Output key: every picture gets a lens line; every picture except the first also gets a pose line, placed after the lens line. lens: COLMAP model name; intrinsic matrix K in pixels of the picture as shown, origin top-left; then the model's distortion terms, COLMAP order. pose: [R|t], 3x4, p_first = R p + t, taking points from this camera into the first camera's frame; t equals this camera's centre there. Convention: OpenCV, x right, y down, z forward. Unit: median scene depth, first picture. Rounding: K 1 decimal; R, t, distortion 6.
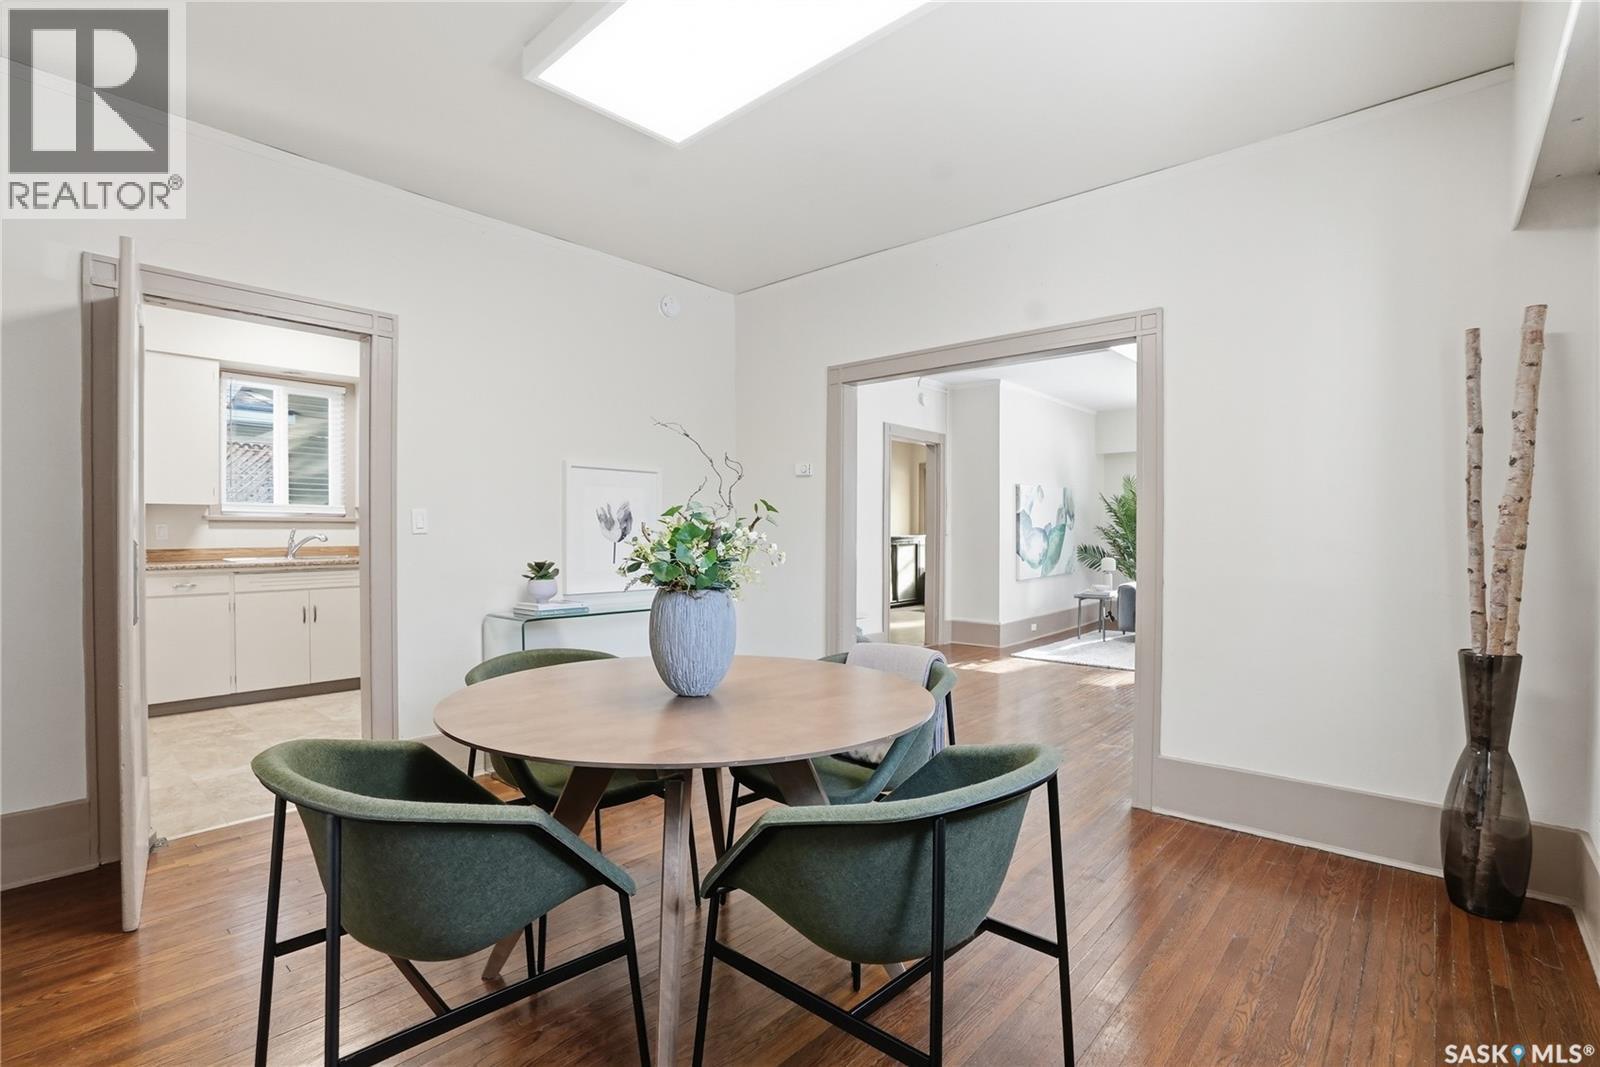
lens RADIAL K [[759.8, 0, 790.4], [0, 759.8, 536.8], [0, 0, 1]] dist [-0.045243, 0.016516]
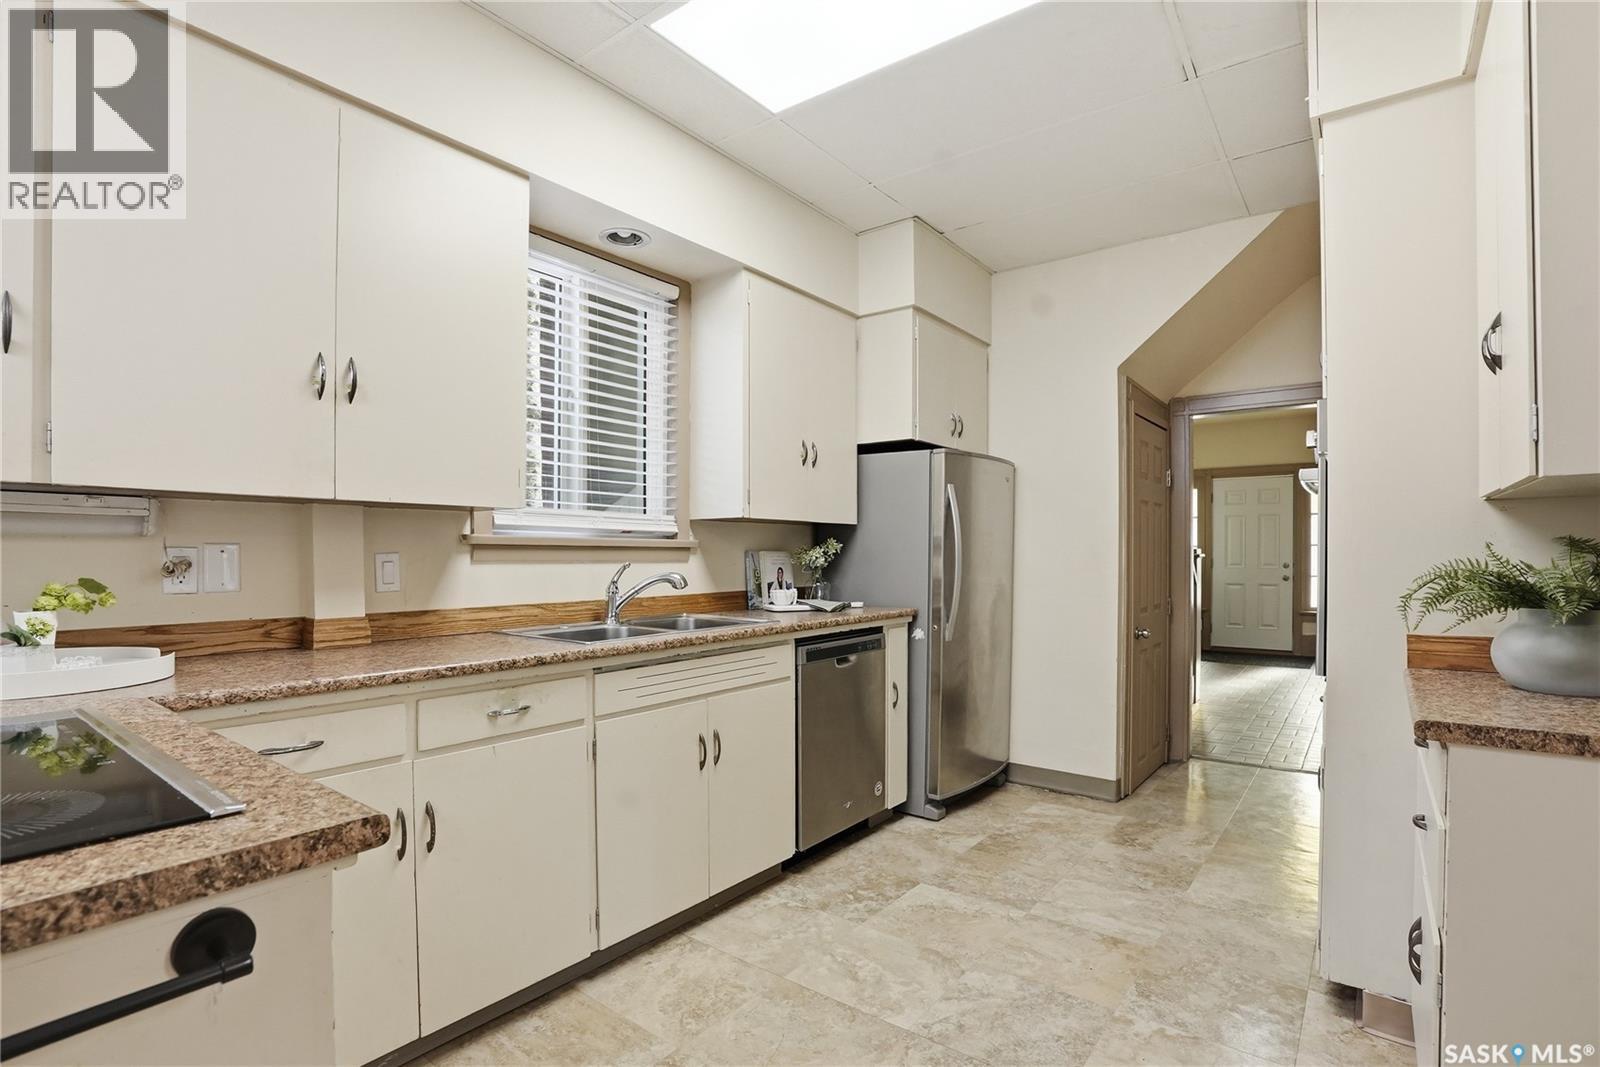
lens RADIAL K [[774.5, 0, 808.0], [0, 774.5, 567.7], [0, 0, 1]] dist [-0.047020, 0.003119]
pose [[0.995625, -0.005659, 0.093265, -0.624307], [0.005073, 0.999966, 0.006522, -0.010456], [-0.093298, -0.006020, 0.995620, 0.520729]]
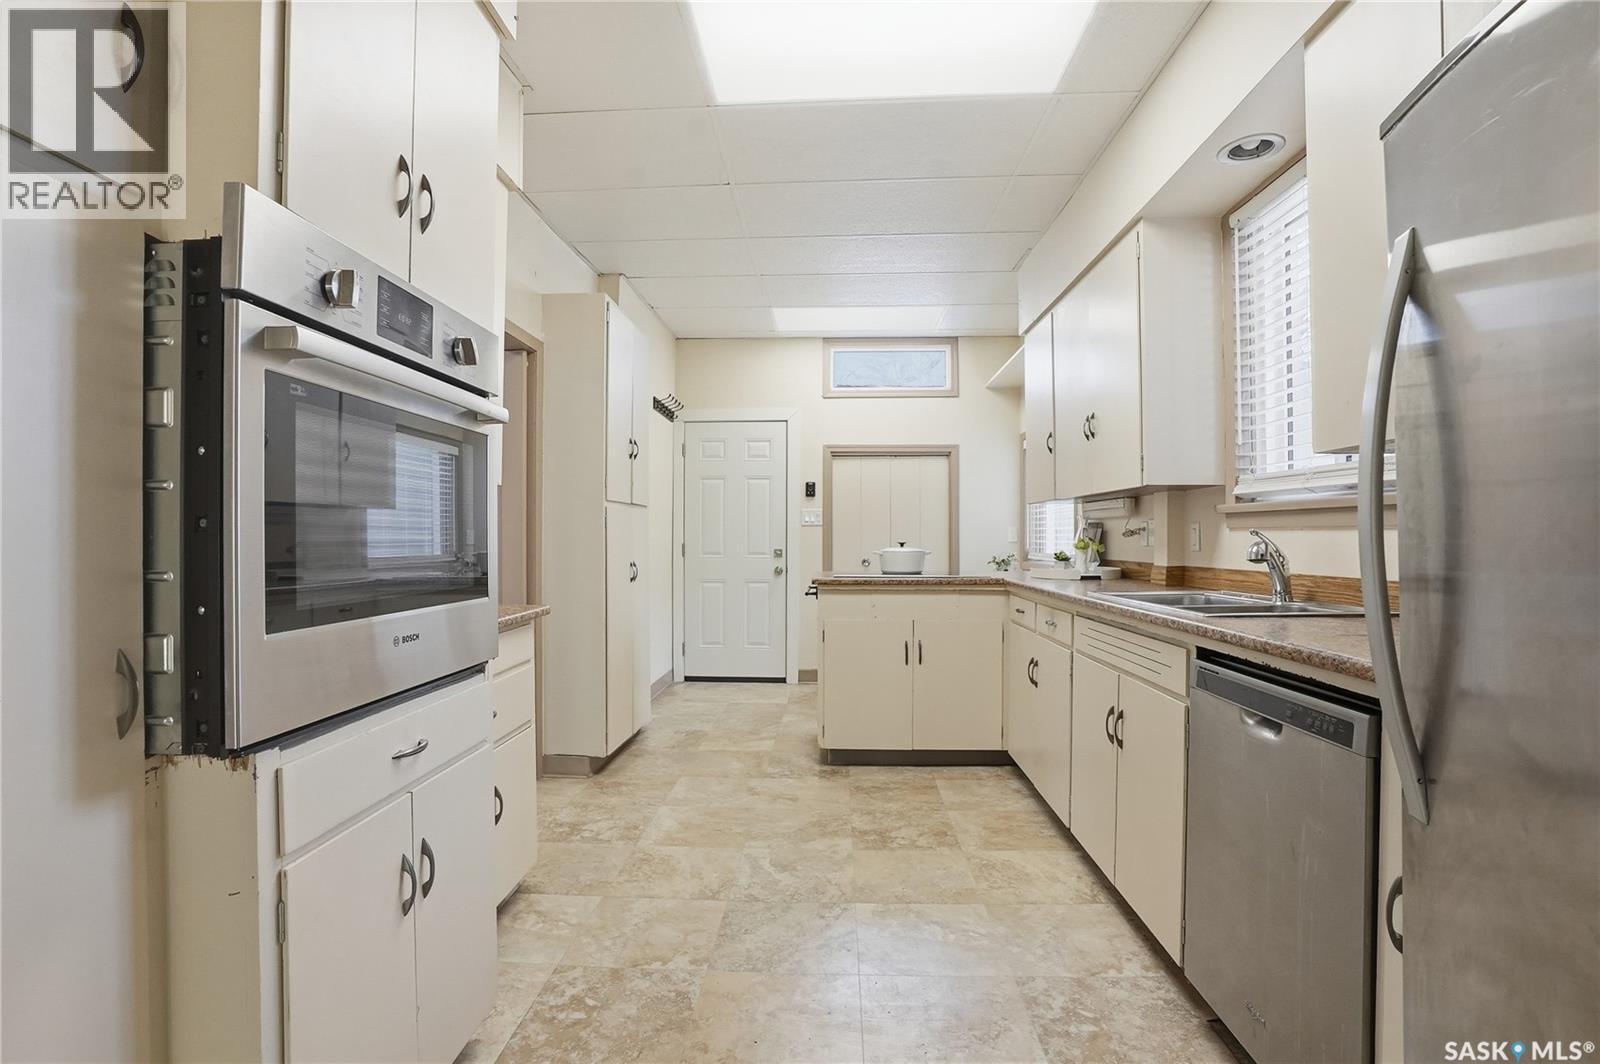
lens RADIAL K [[759.8, 0, 788.8], [0, 759.8, 542.1], [0, 0, 1]] dist [-0.045243, 0.016516]
pose [[-0.776751, 0.004160, -0.629794, -0.225051], [-0.003726, 0.999930, 0.011199, -0.007043], [0.629797, 0.011046, -0.776681, 1.210766]]
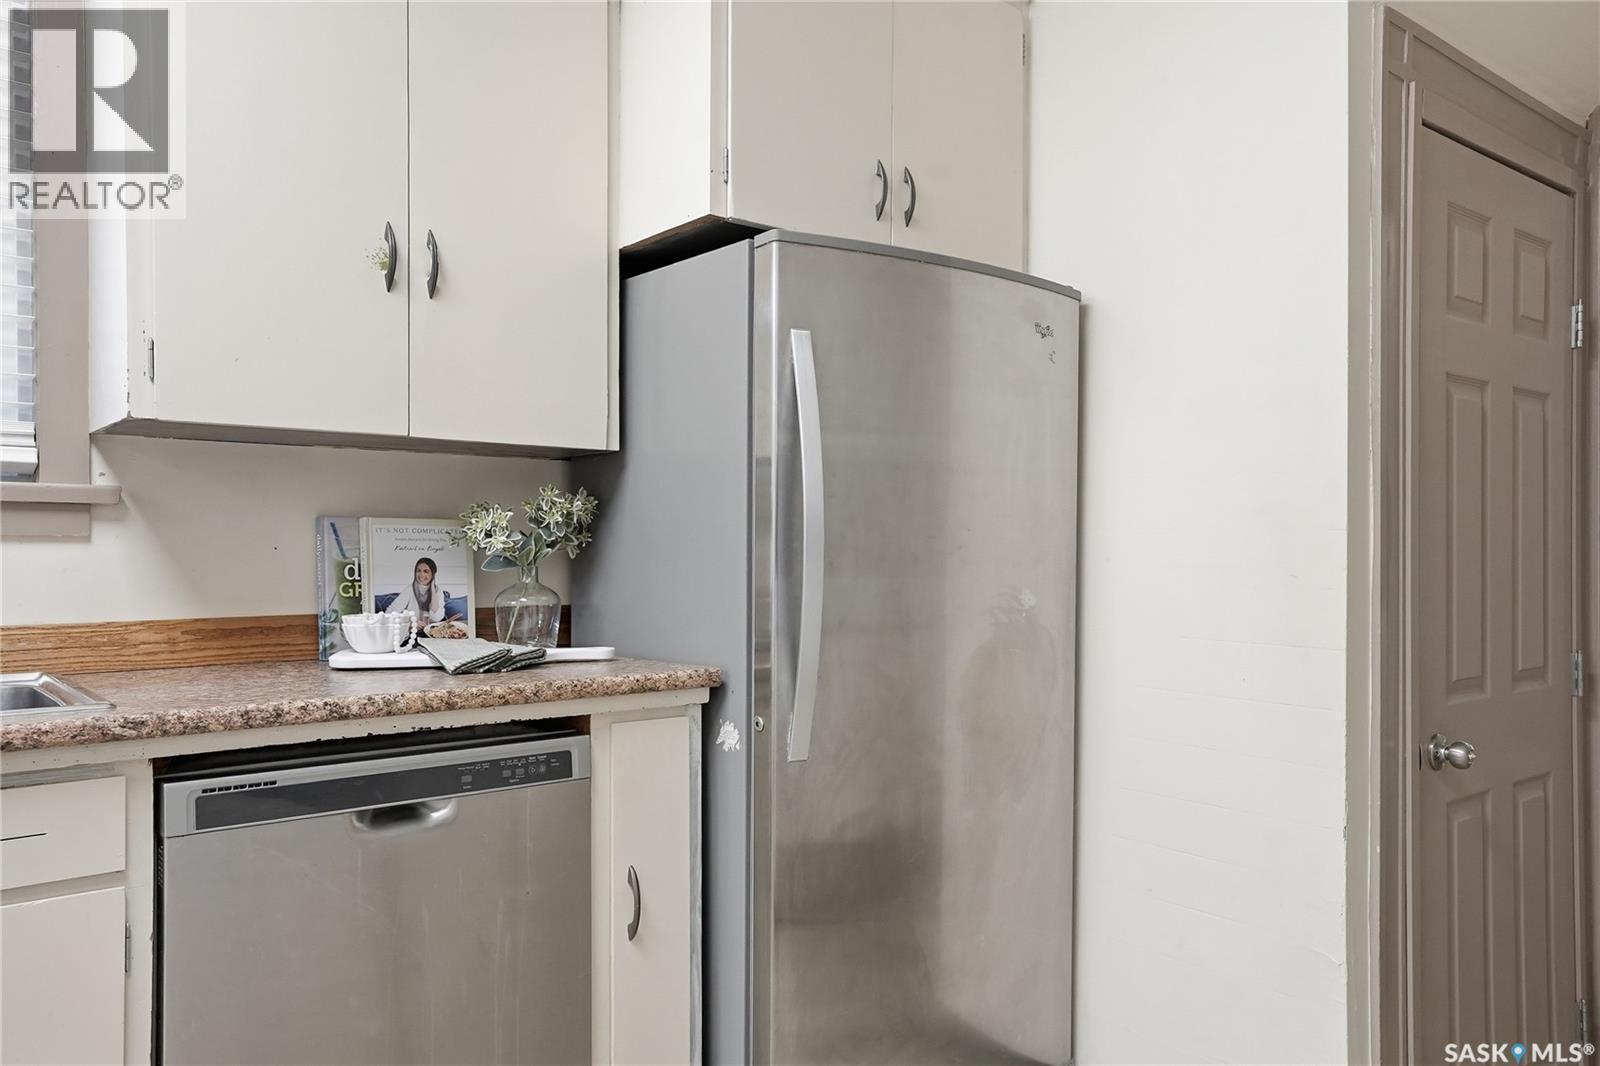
lens RADIAL K [[1180.9, 0, 803.2], [0, 1180.9, 542.7], [0, 0, 1]] dist [0.019798, -0.002863]
pose [[0.989246, -0.004046, -0.146207, -0.388301], [0.001119, 0.999797, -0.020094, -0.003013], [0.146258, 0.019715, 0.989050, 0.804528]]
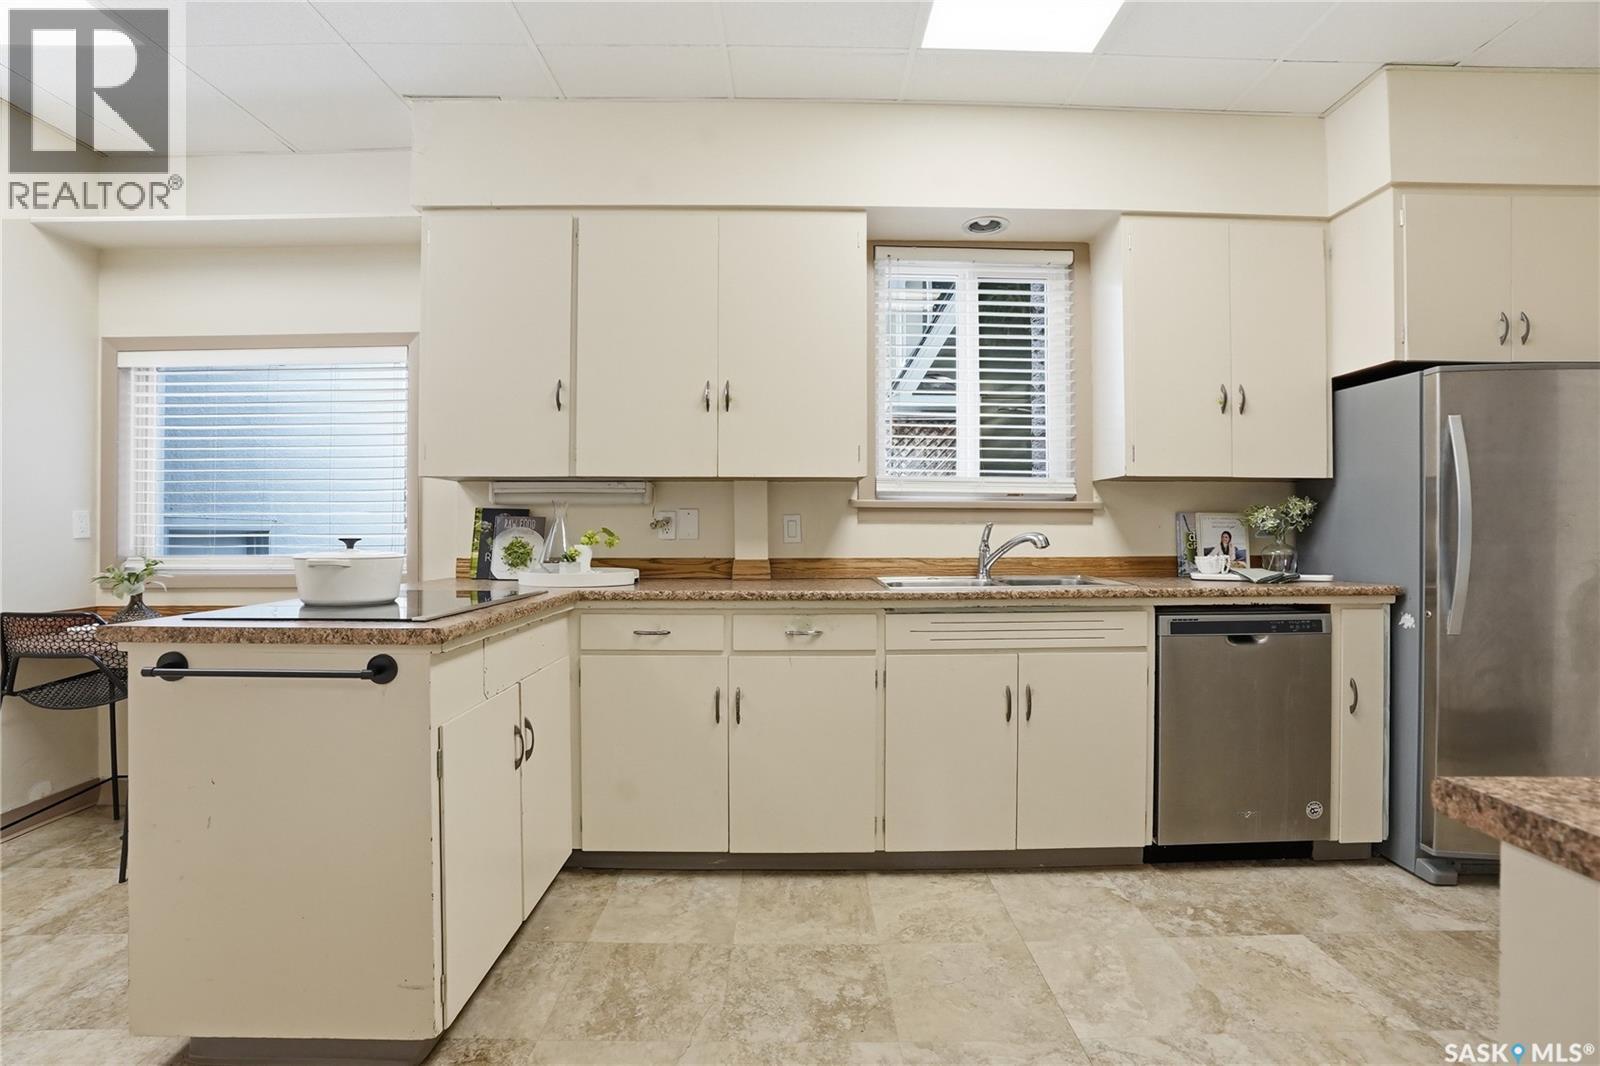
lens RADIAL K [[759.8, 0, 808.5], [0, 759.8, 525.1], [0, 0, 1]] dist [-0.045243, 0.016516]
pose [[0.691429, -0.007342, -0.722407, -0.389142], [-0.005622, 0.999863, -0.015543, -0.000205], [0.722422, 0.014809, 0.691294, 0.572256]]
